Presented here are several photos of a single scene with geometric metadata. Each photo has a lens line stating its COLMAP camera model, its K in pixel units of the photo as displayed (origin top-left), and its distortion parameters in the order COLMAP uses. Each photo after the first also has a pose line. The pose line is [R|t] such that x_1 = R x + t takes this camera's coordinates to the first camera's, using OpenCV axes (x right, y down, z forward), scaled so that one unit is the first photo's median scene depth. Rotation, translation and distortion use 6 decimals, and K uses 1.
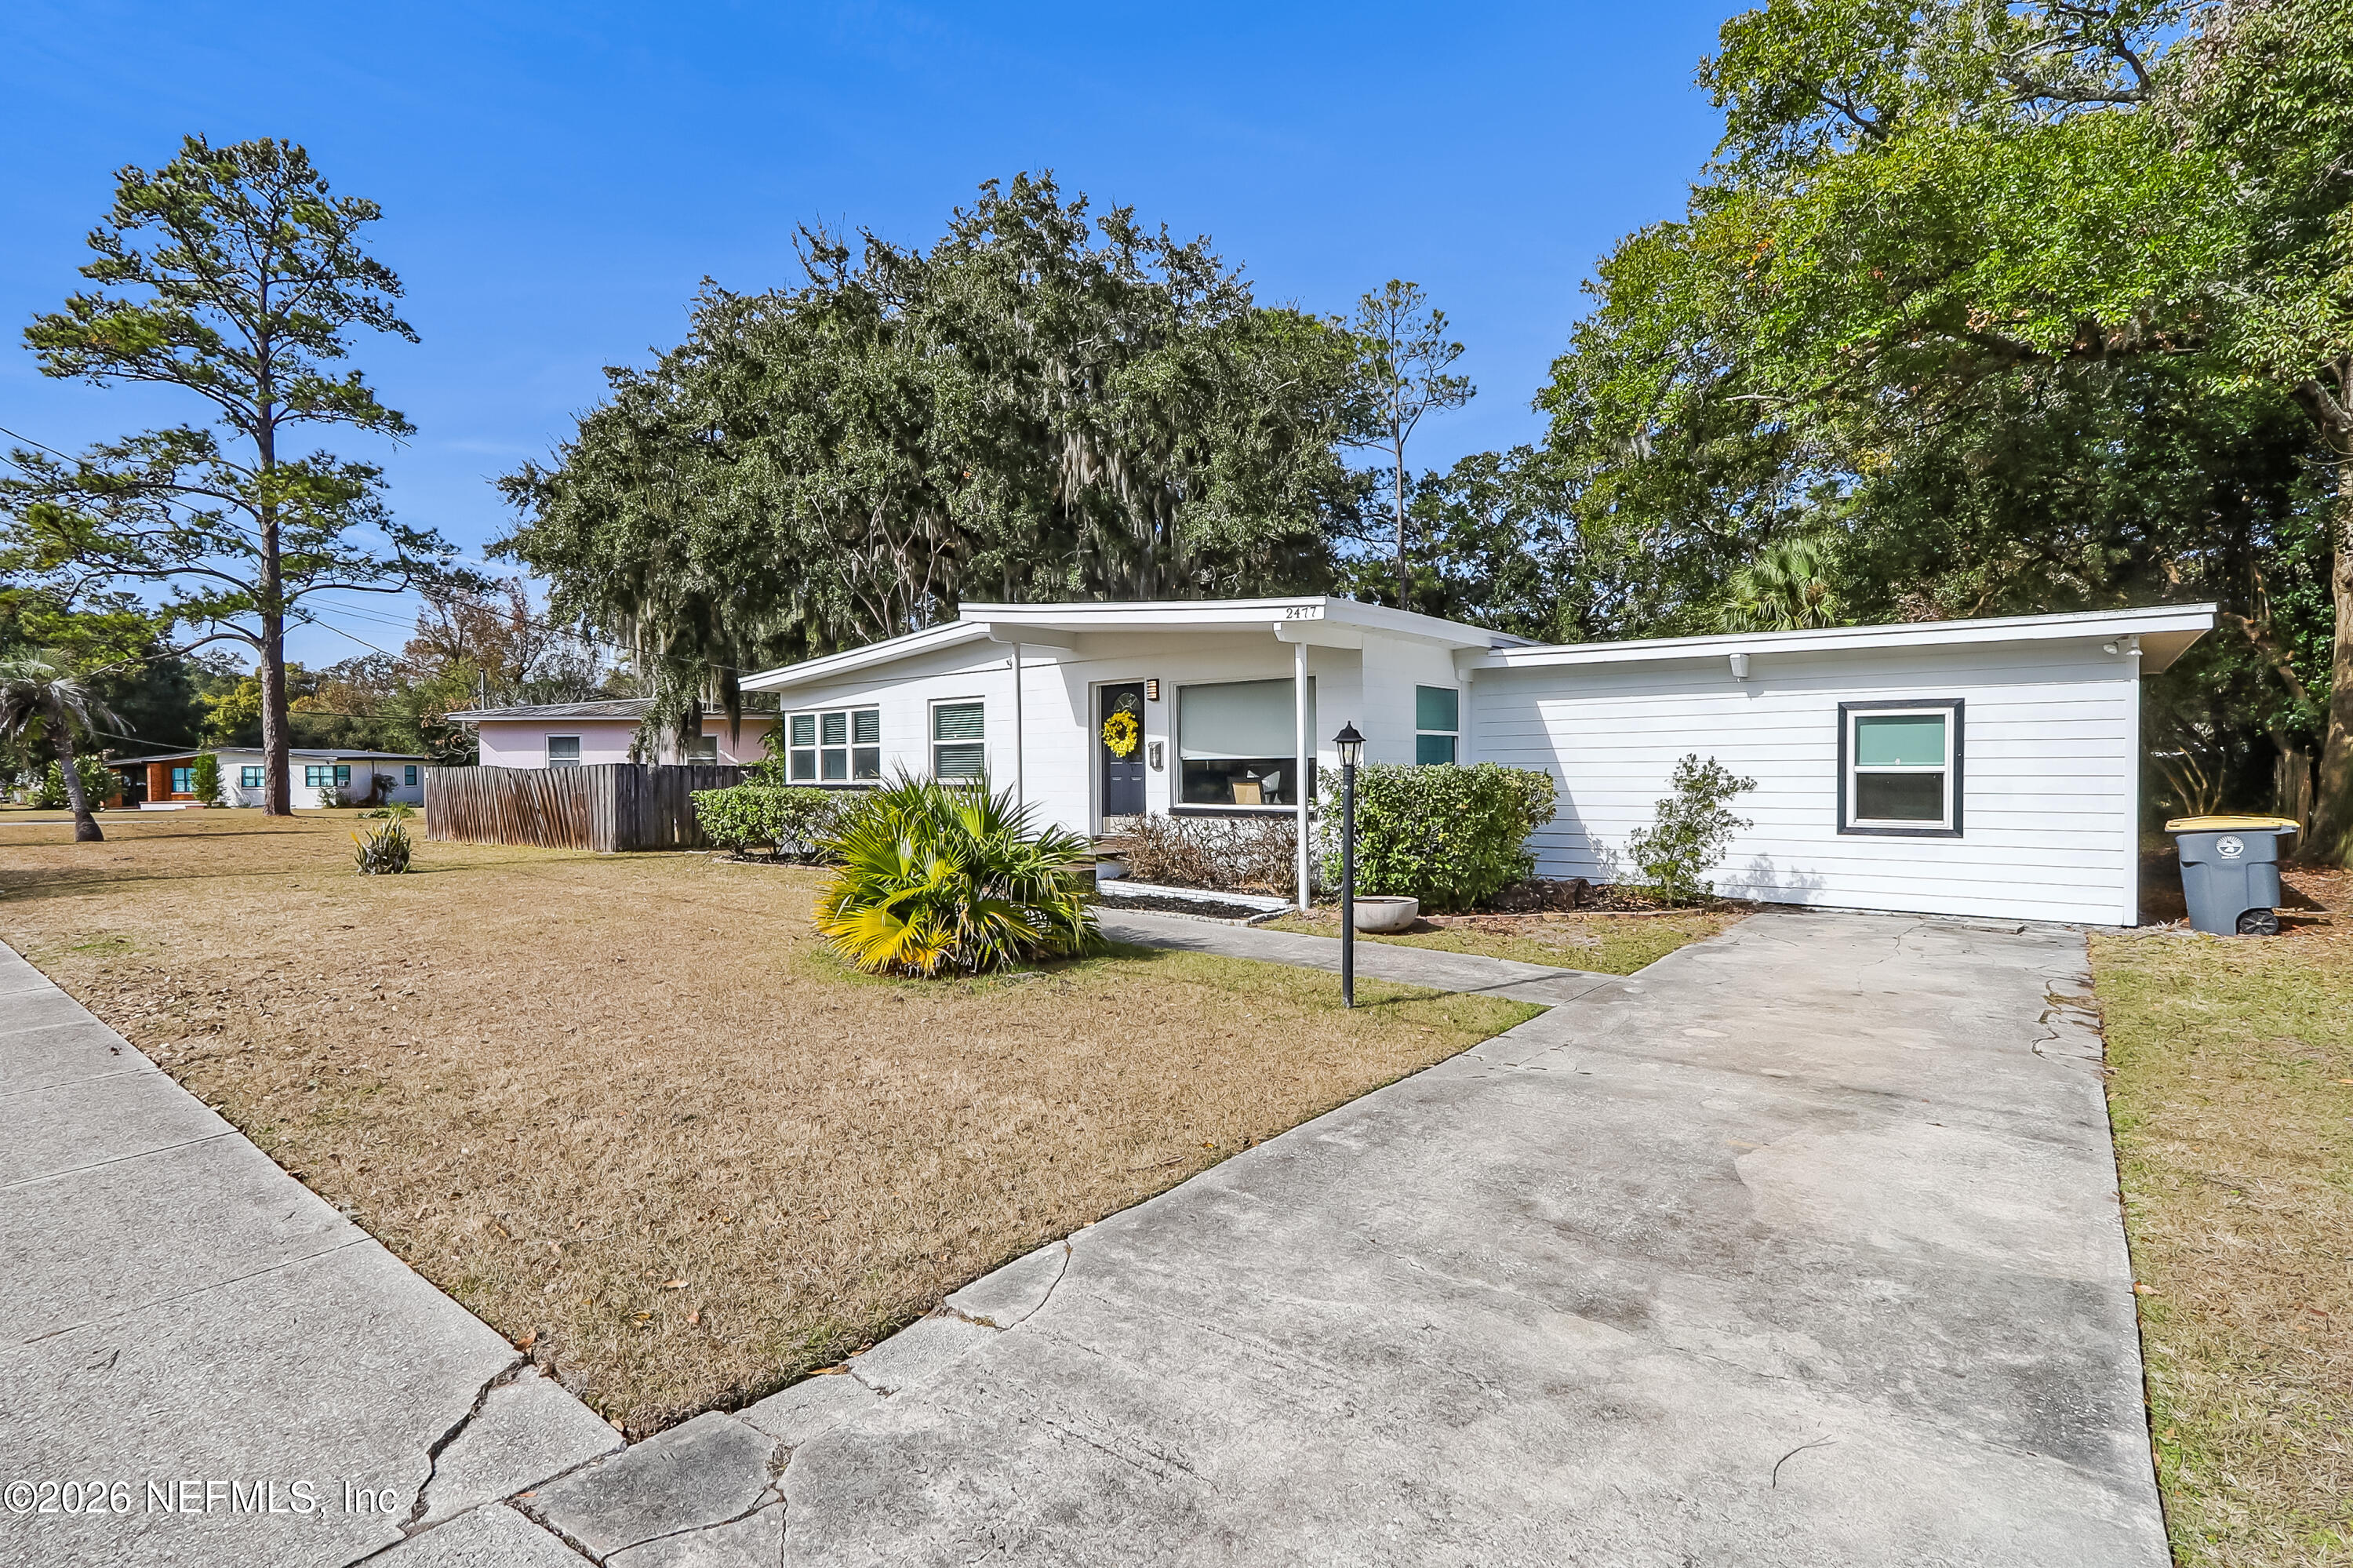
lens RADIAL K [[1098.1, 0, 1183.9], [0, 1098.1, 779.3], [0, 0, 1]] dist [-0.003195, 0.000090]
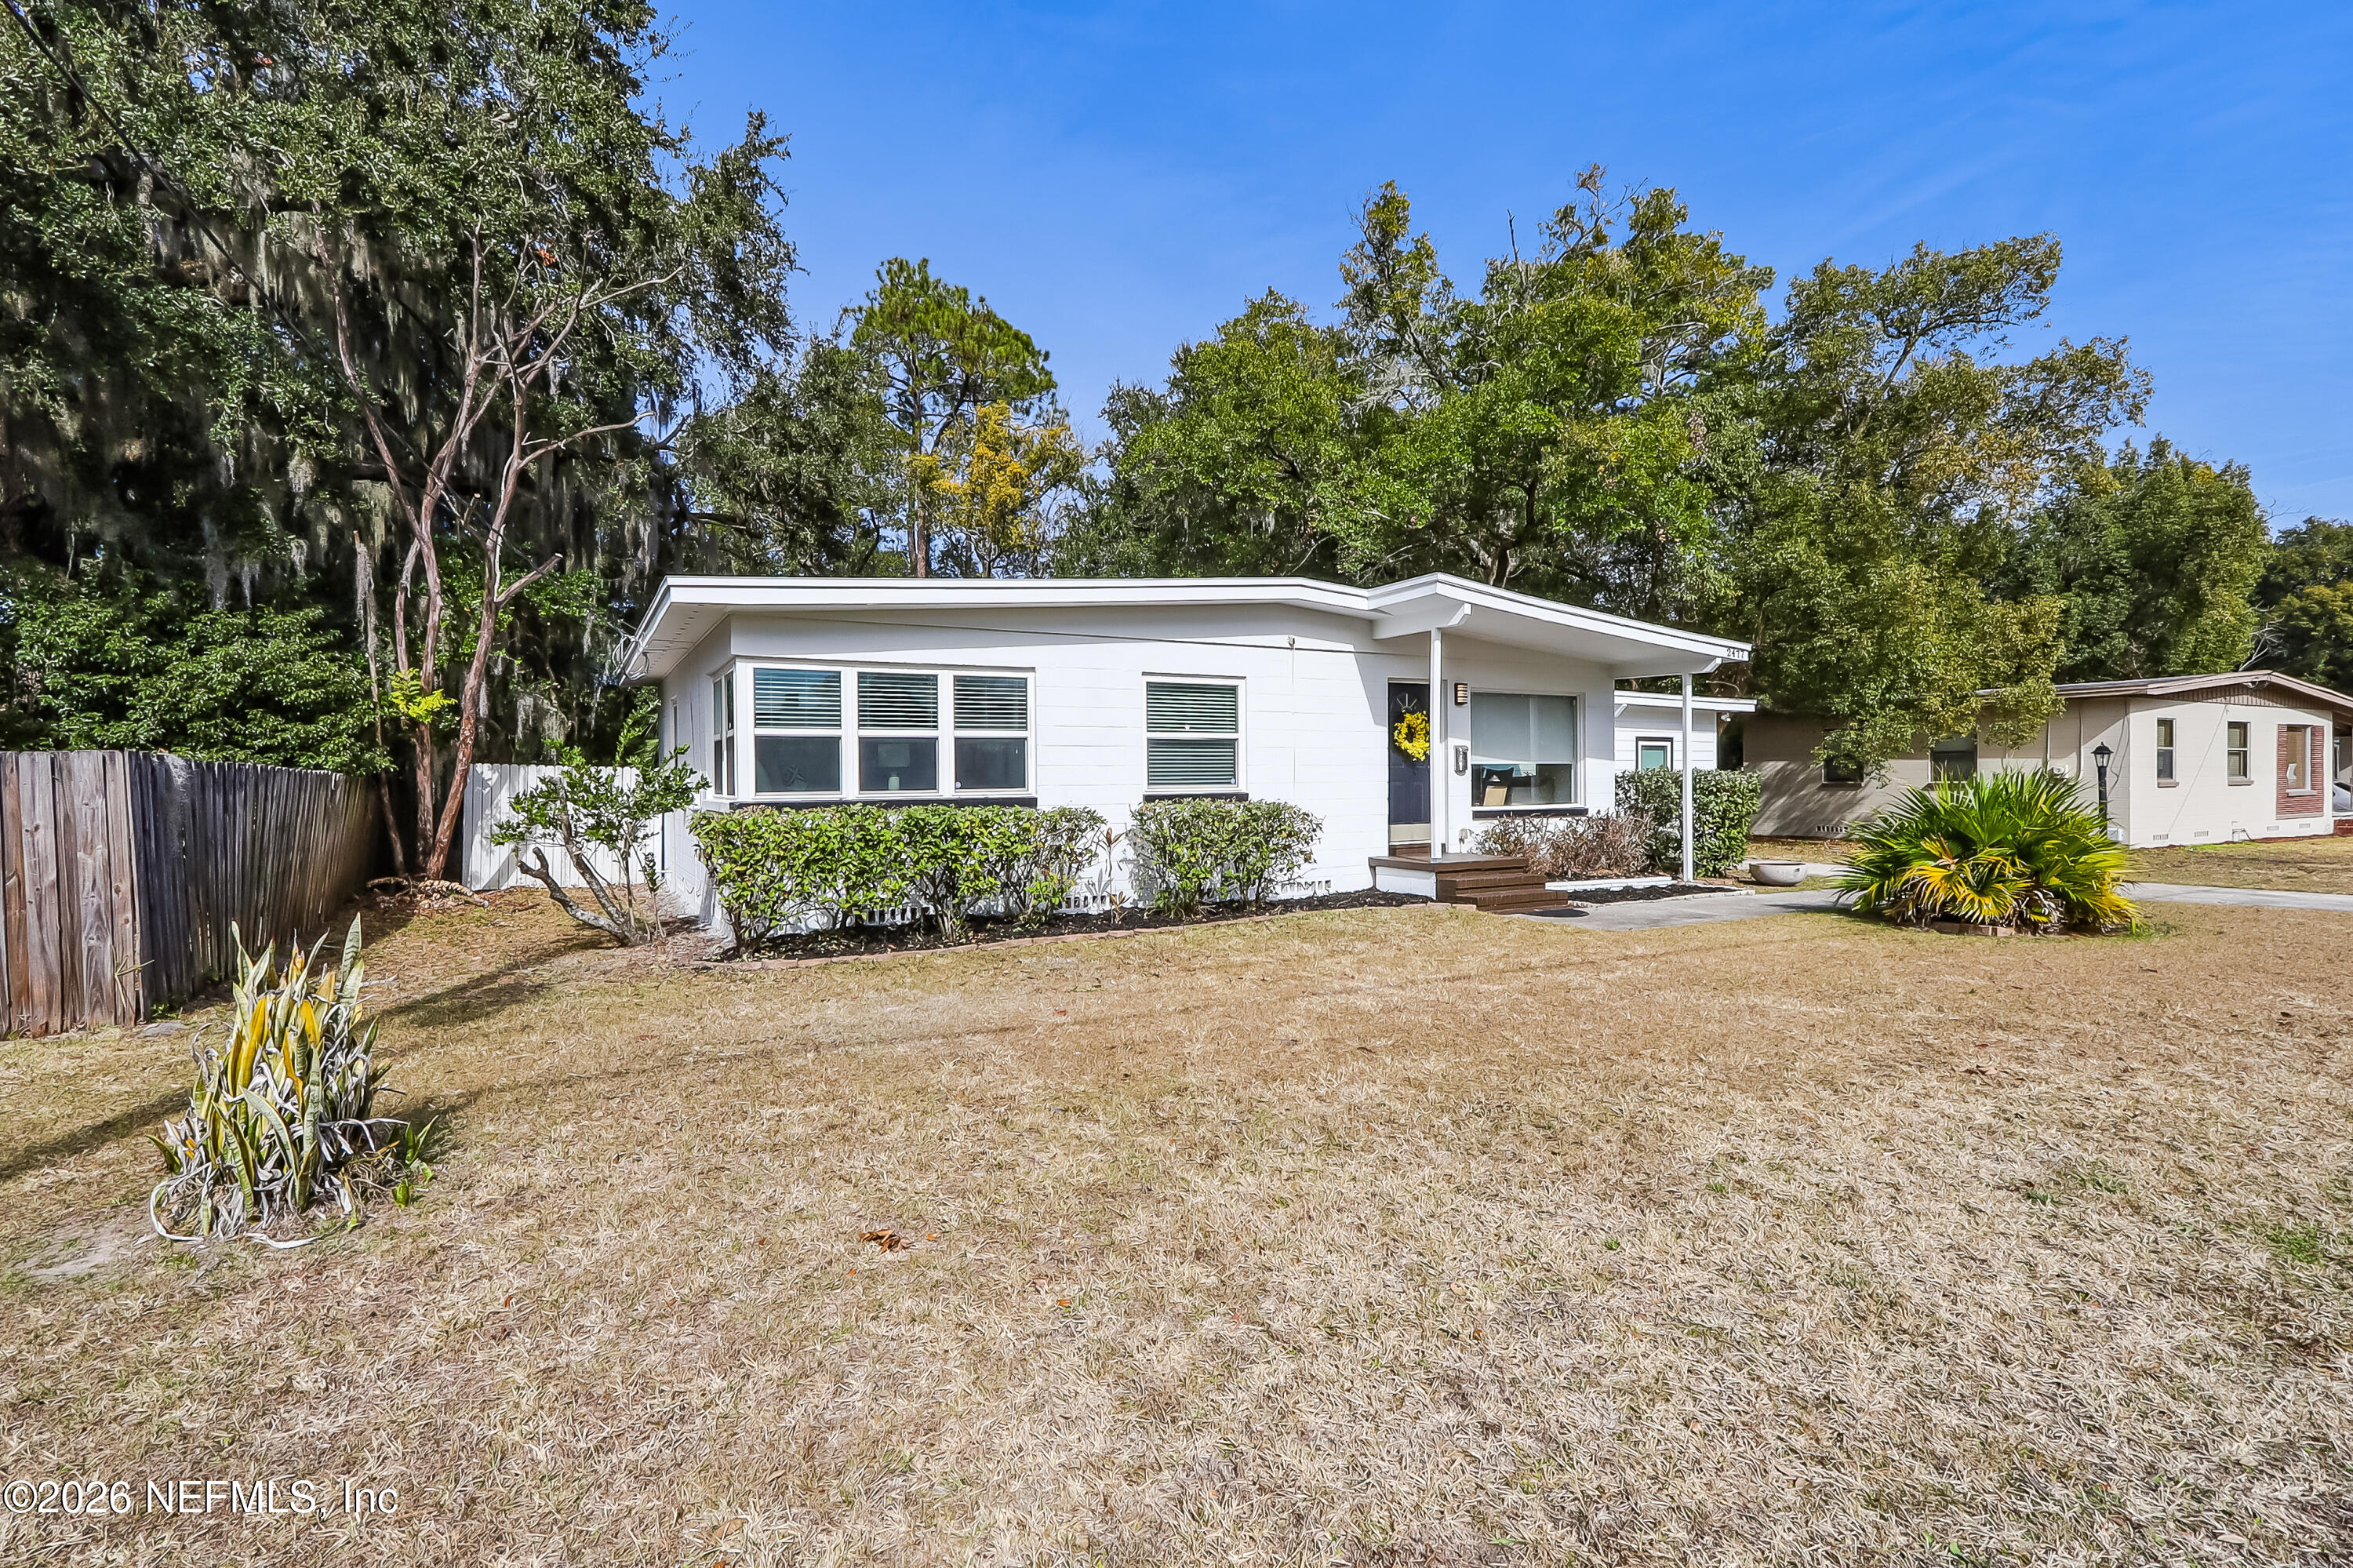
lens RADIAL K [[1102.3, 0, 1173.6], [0, 1102.3, 784.9], [0, 0, 1]] dist [0.000750, 0.000026]
pose [[0.363932, -0.000722, 0.931425, -1.018319], [0.014133, 0.999889, -0.004747, 0.002484], [-0.931318, 0.014891, 0.363902, 0.843727]]
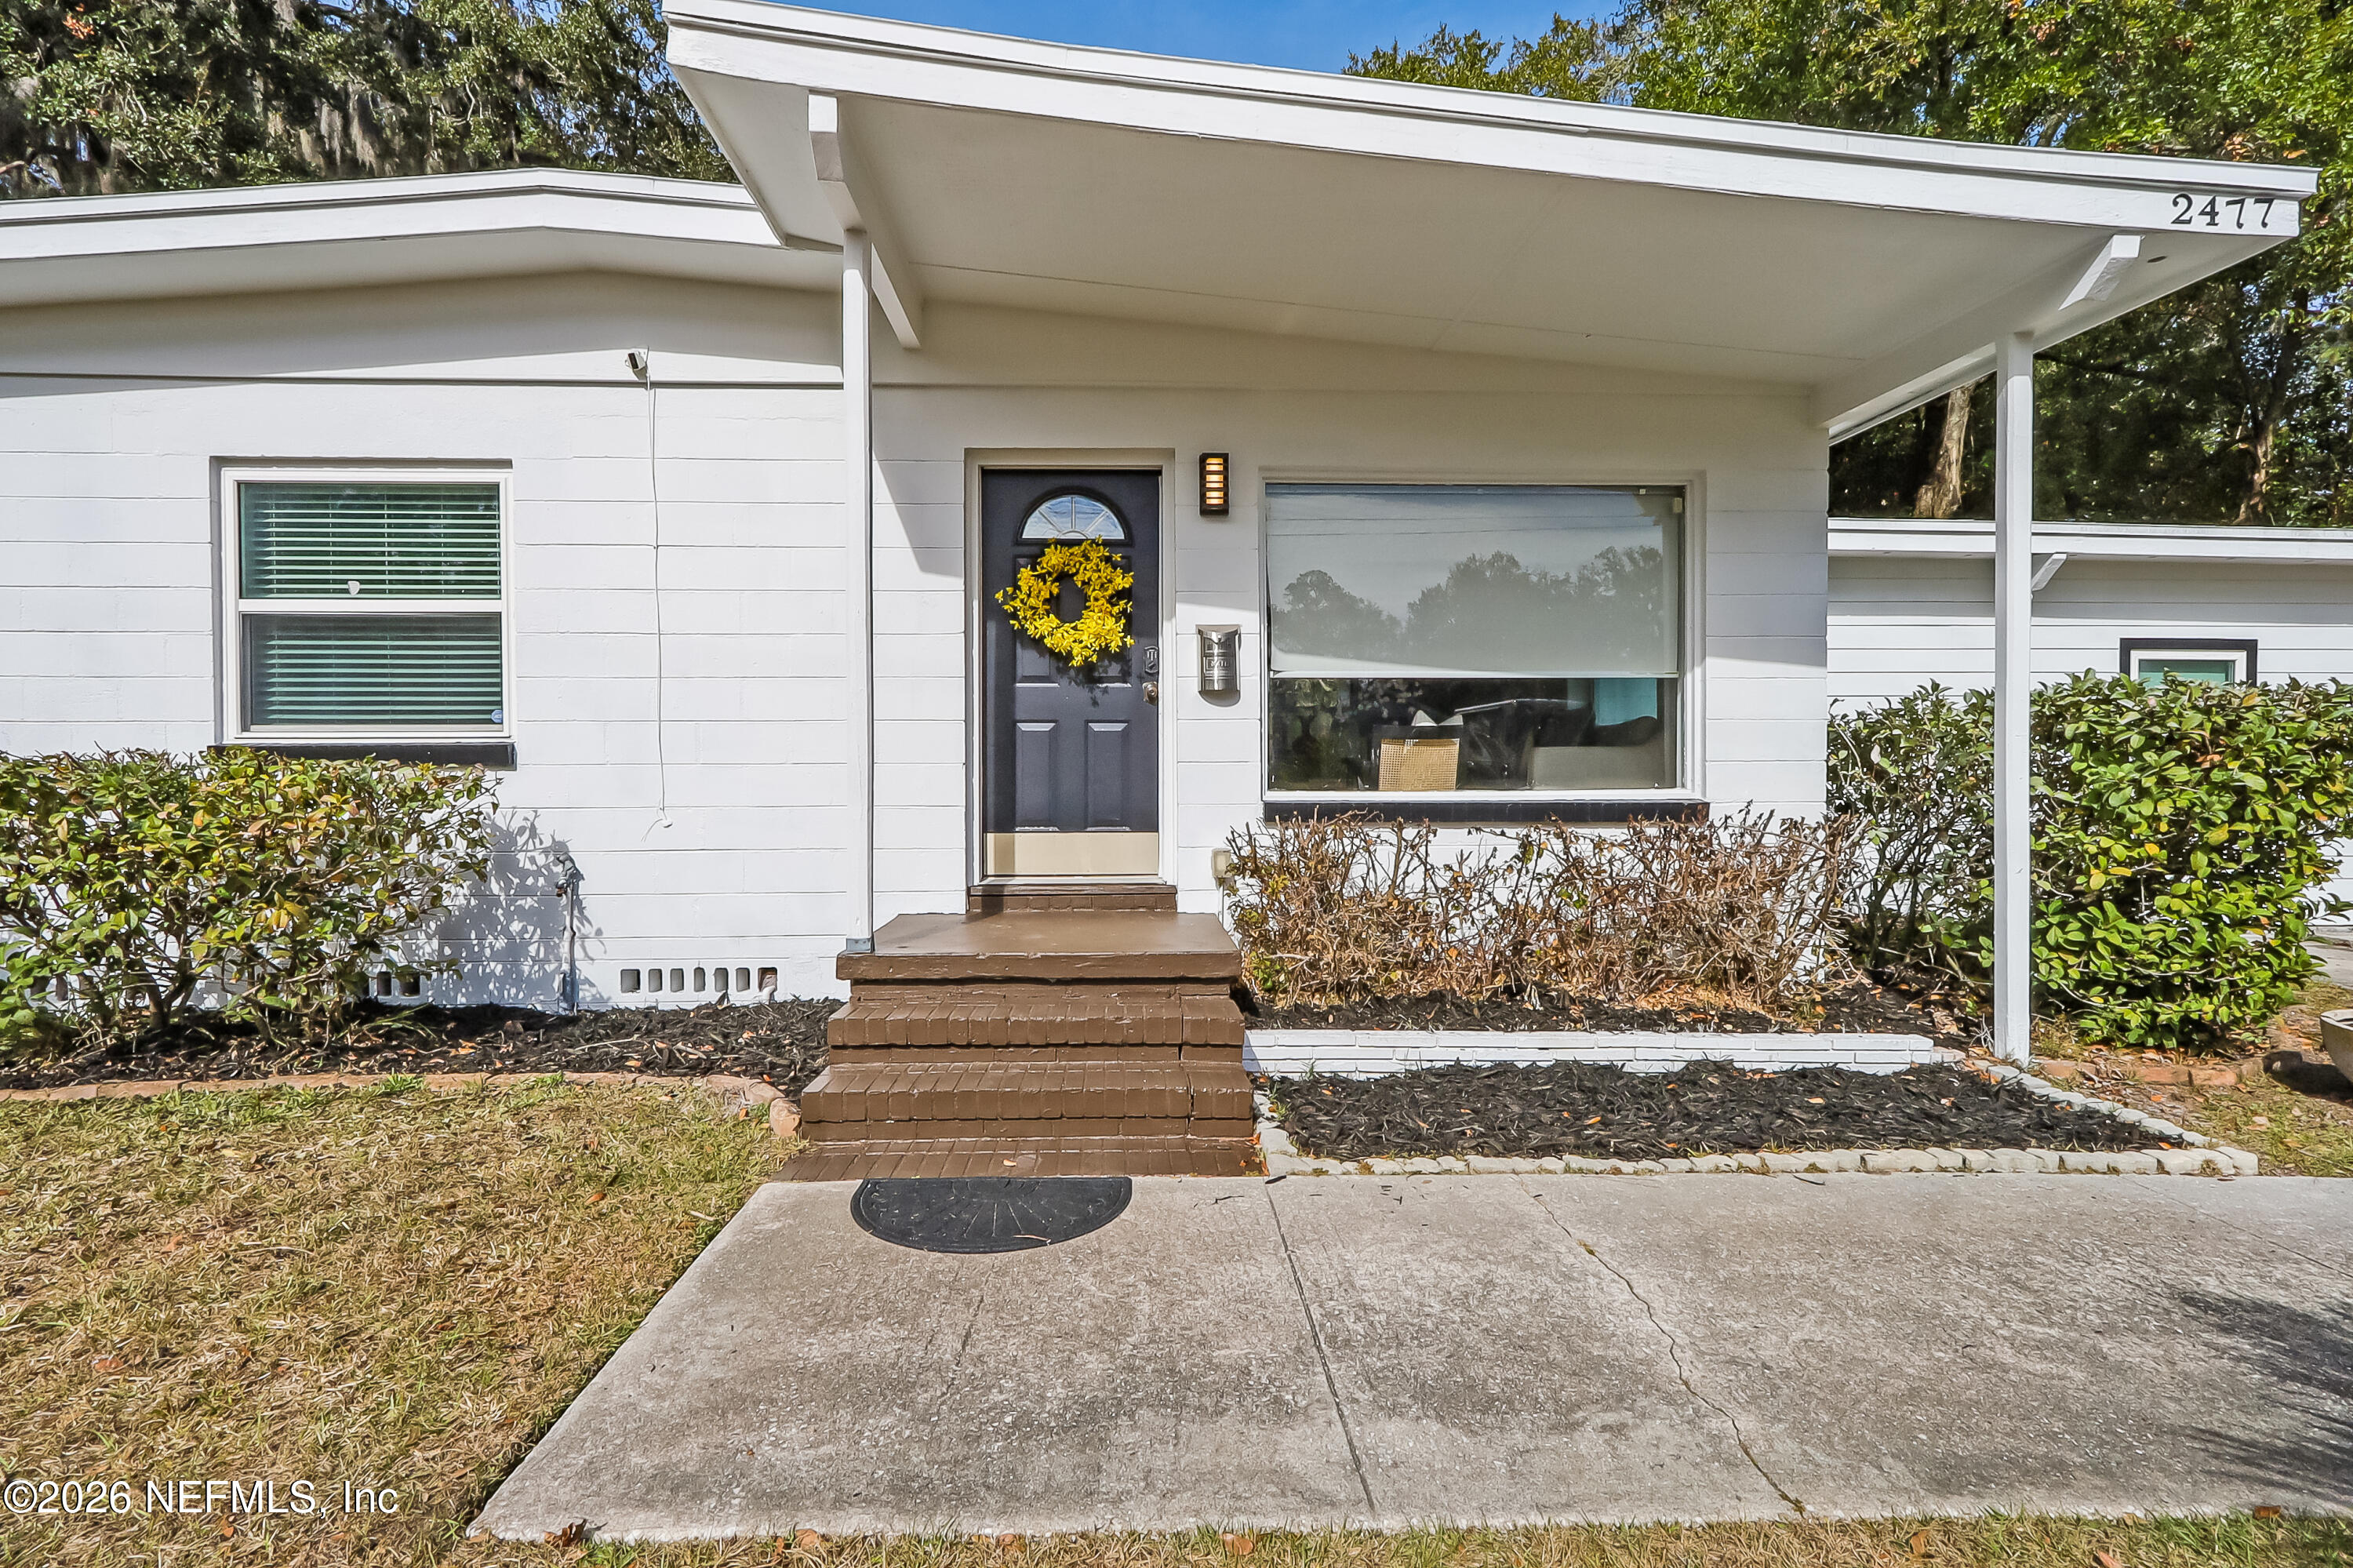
lens RADIAL K [[1098.1, 0, 1169.7], [0, 1098.1, 795.3], [0, 0, 1]] dist [-0.003195, 0.000090]
pose [[0.752987, -0.006850, 0.658000, -0.270205], [0.004453, 0.999976, 0.005315, 0.020410], [-0.658020, -0.001072, 0.752999, 0.702610]]
